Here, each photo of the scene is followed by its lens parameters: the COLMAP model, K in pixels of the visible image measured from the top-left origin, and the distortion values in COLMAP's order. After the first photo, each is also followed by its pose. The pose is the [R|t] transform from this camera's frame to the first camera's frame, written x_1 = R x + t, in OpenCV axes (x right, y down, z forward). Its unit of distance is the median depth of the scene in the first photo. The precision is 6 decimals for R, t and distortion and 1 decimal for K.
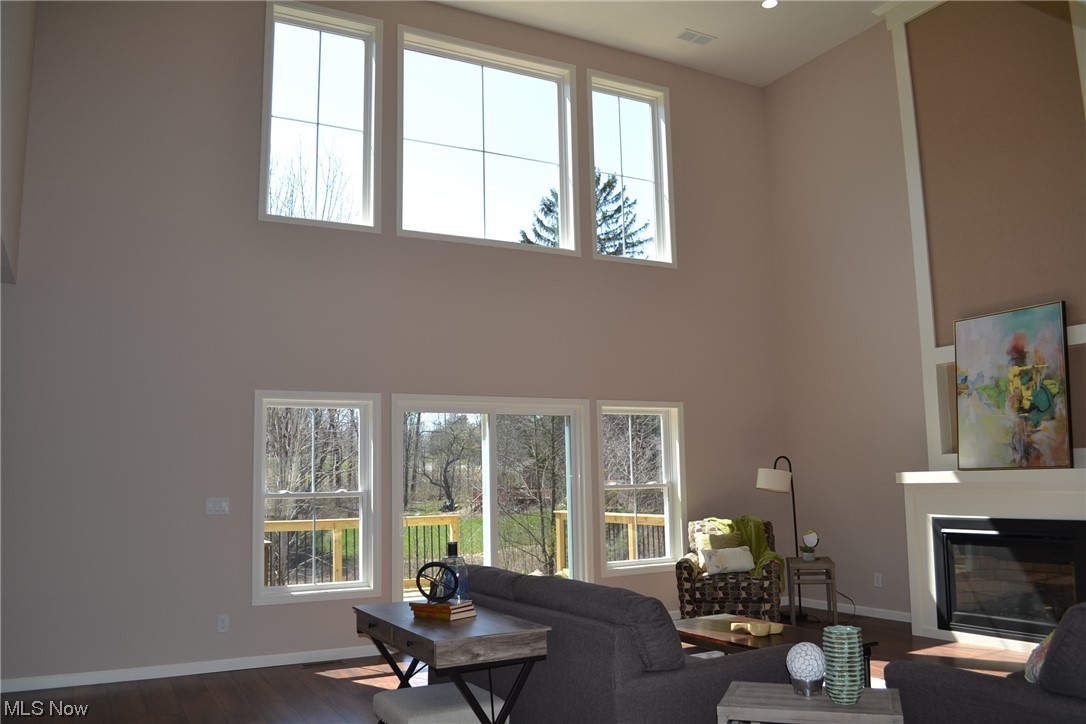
lens RADIAL K [[877.1, 0, 546.7], [0, 877.1, 370.1], [0, 0, 1]] dist [-0.037305, 0.003831]
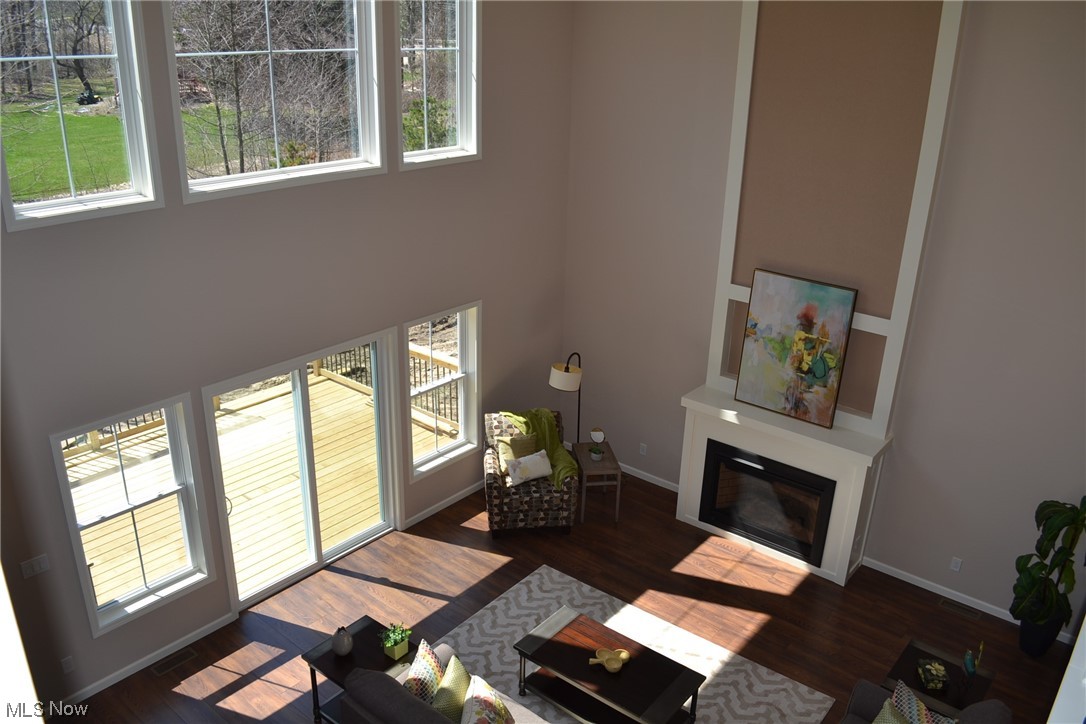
lens RADIAL K [[877.1, 0, 518.4], [0, 877.1, 349.9], [0, 0, 1]] dist [-0.037305, 0.003831]
pose [[0.937338, -0.092425, 0.335939, -0.175162], [-0.078529, 0.883326, 0.462135, -0.457874], [-0.339457, -0.459558, 0.820717, 0.185432]]
